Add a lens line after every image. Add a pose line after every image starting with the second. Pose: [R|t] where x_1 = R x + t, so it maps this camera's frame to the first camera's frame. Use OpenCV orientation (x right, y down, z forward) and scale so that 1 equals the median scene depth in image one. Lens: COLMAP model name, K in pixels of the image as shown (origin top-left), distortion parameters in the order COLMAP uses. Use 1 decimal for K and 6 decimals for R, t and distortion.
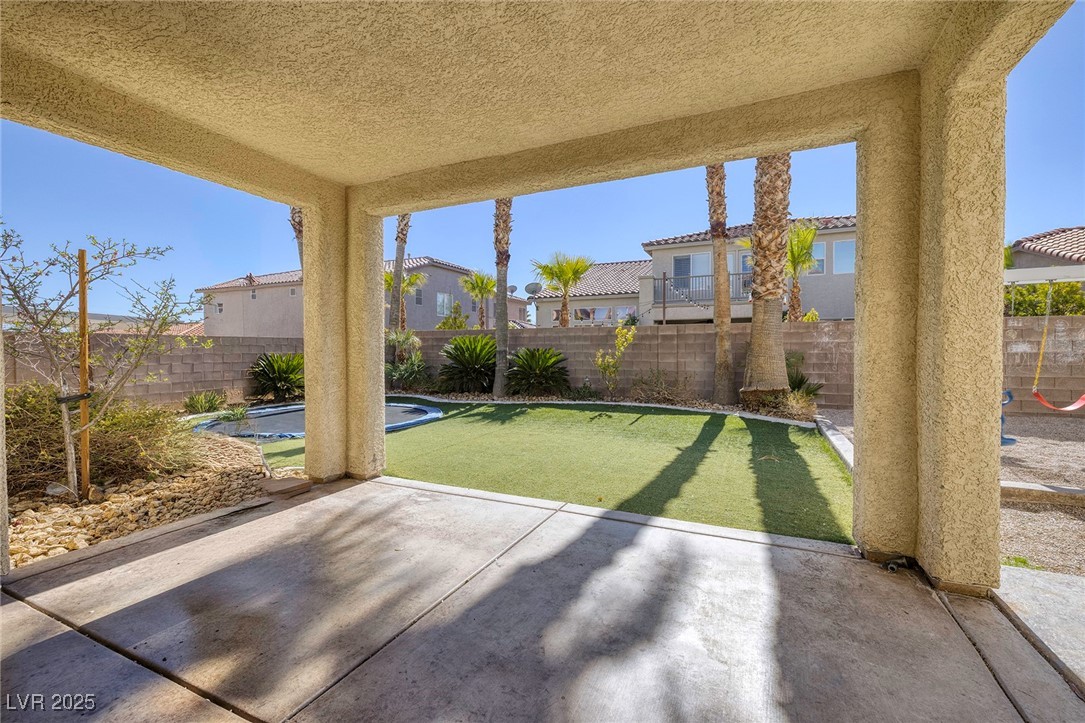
lens RADIAL K [[457.0, 0, 542.5], [0, 457.0, 361.5], [0, 0, 1]] dist [-0.002387, -0.000146]
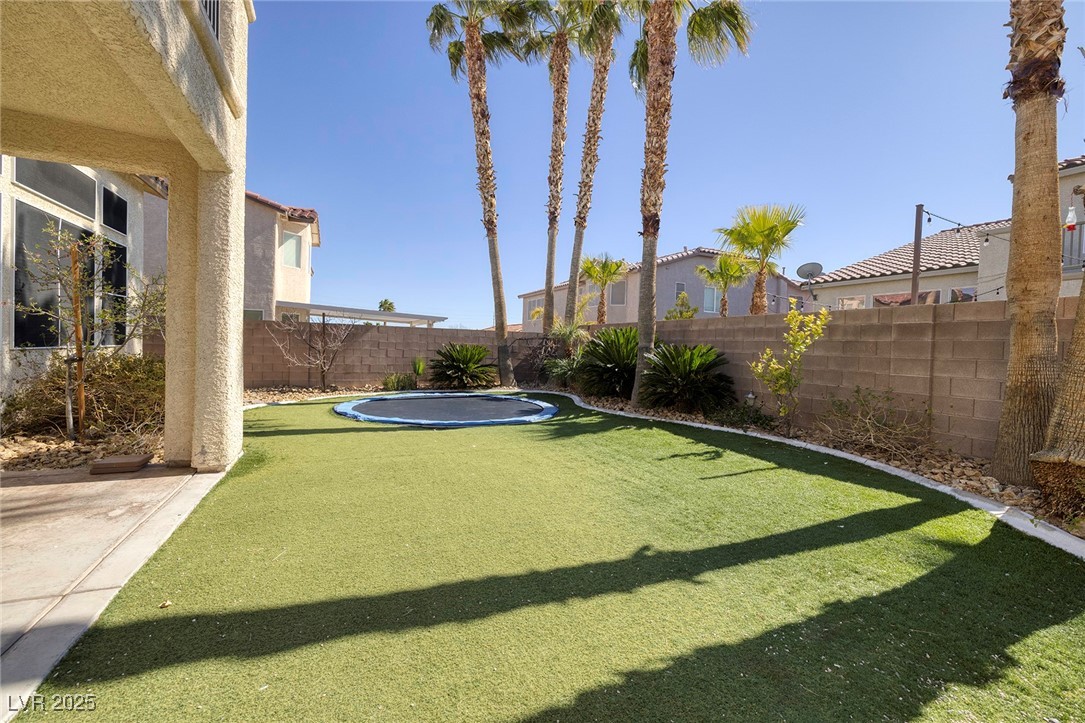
lens RADIAL K [[453.4, 0, 542.2], [0, 453.4, 357.6], [0, 0, 1]] dist [0.001465, -0.000160]
pose [[0.749438, 0.042582, -0.660703, 0.290011], [-0.051787, 0.998642, 0.005620, -0.001873], [0.660046, 0.030004, 0.750626, 0.327393]]
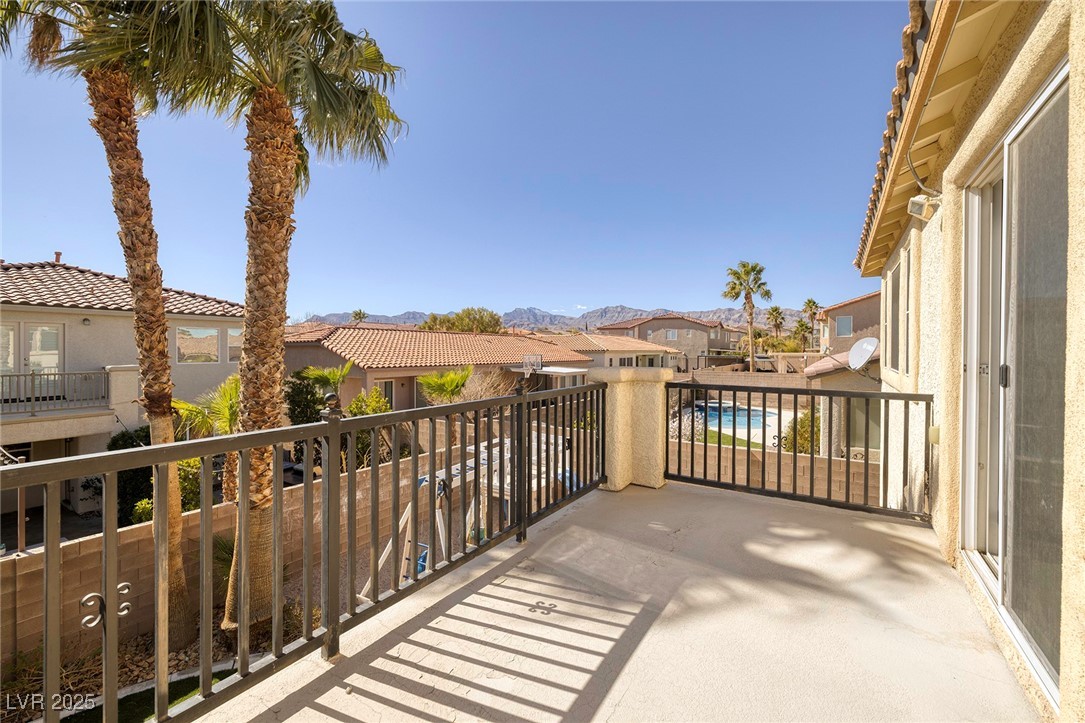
lens RADIAL K [[465.0, 0, 548.4], [0, 465.0, 353.5], [0, 0, 1]] dist [-0.006141, -0.000175]
pose [[0.103958, 0.000991, 0.994581, -0.237081], [0.012545, 0.999919, -0.002308, -0.312007], [-0.994503, 0.012717, 0.103937, 0.280878]]
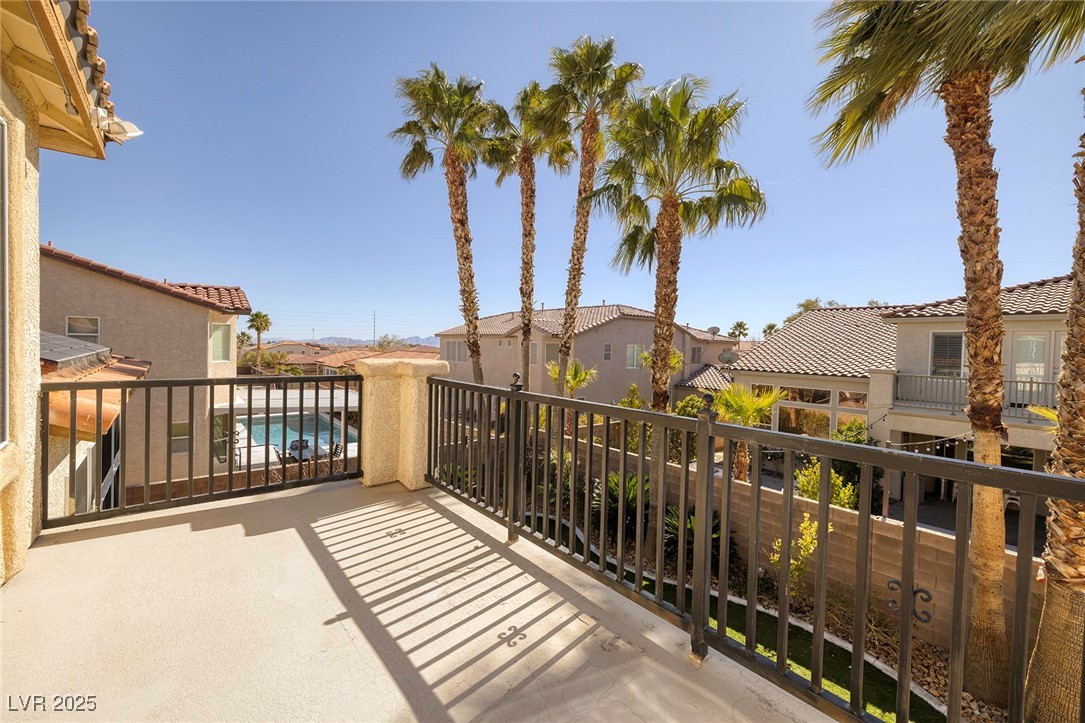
lens RADIAL K [[453.4, 0, 542.2], [0, 453.4, 357.6], [0, 0, 1]] dist [0.001465, -0.000160]
pose [[0.894067, 0.034273, -0.446620, 0.096472], [-0.032354, 0.999405, 0.011925, -0.312911], [0.446763, 0.003788, 0.894644, 0.131363]]
